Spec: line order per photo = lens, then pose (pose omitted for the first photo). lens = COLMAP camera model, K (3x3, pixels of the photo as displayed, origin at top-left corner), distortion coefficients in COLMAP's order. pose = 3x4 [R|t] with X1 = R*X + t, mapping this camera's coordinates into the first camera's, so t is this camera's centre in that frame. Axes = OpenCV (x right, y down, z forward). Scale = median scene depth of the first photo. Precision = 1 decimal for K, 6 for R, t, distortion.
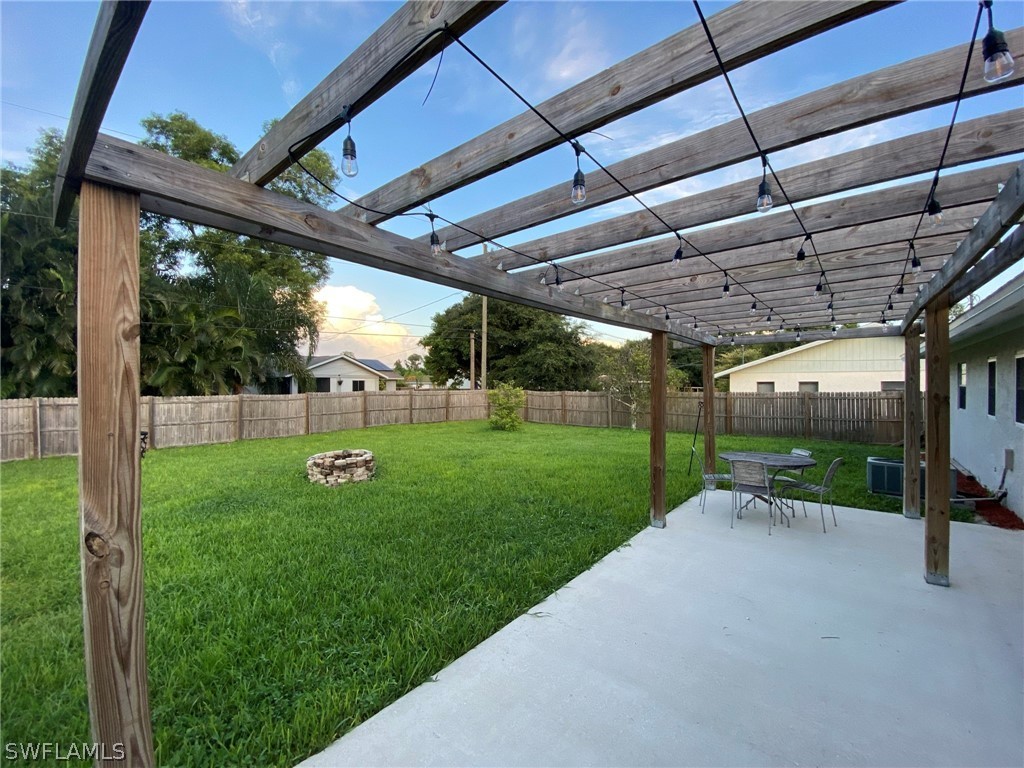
lens RADIAL K [[416.5, 0, 510.2], [0, 416.5, 387.8], [0, 0, 1]] dist [-0.000343, -0.010024]
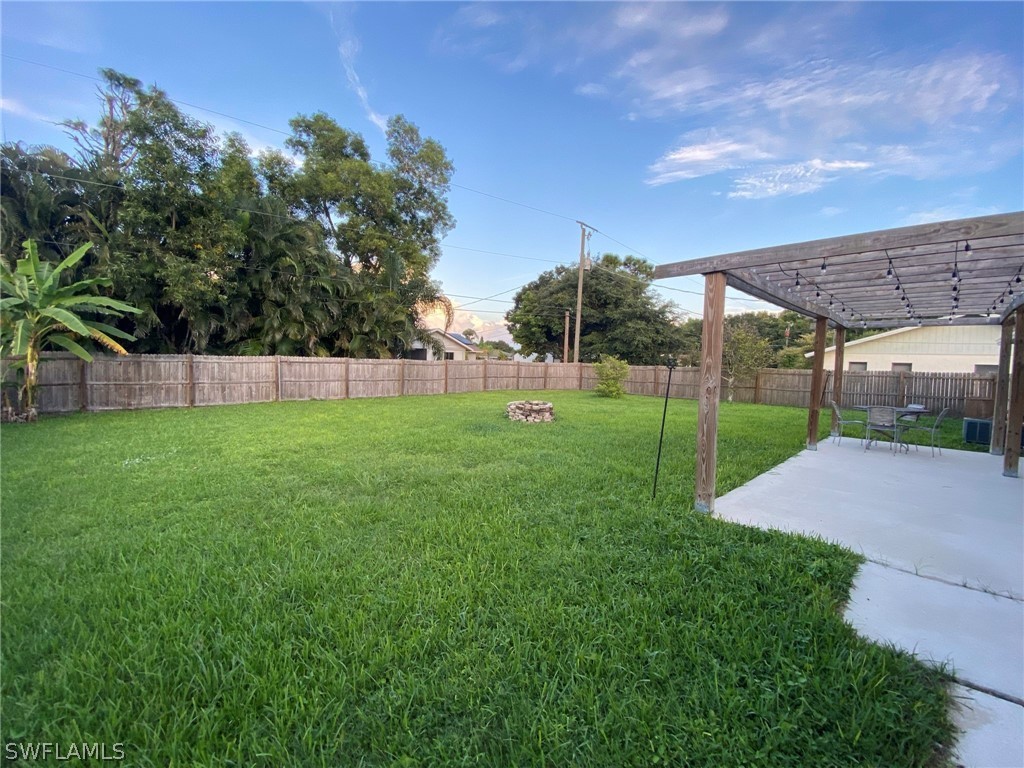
lens RADIAL K [[416.5, 0, 509.1], [0, 416.5, 387.9], [0, 0, 1]] dist [-0.000343, -0.010024]
pose [[0.993150, 0.036910, -0.110863, -0.169079], [-0.030570, 0.997828, 0.058354, 0.017914], [0.112776, -0.054565, 0.992121, -0.177122]]
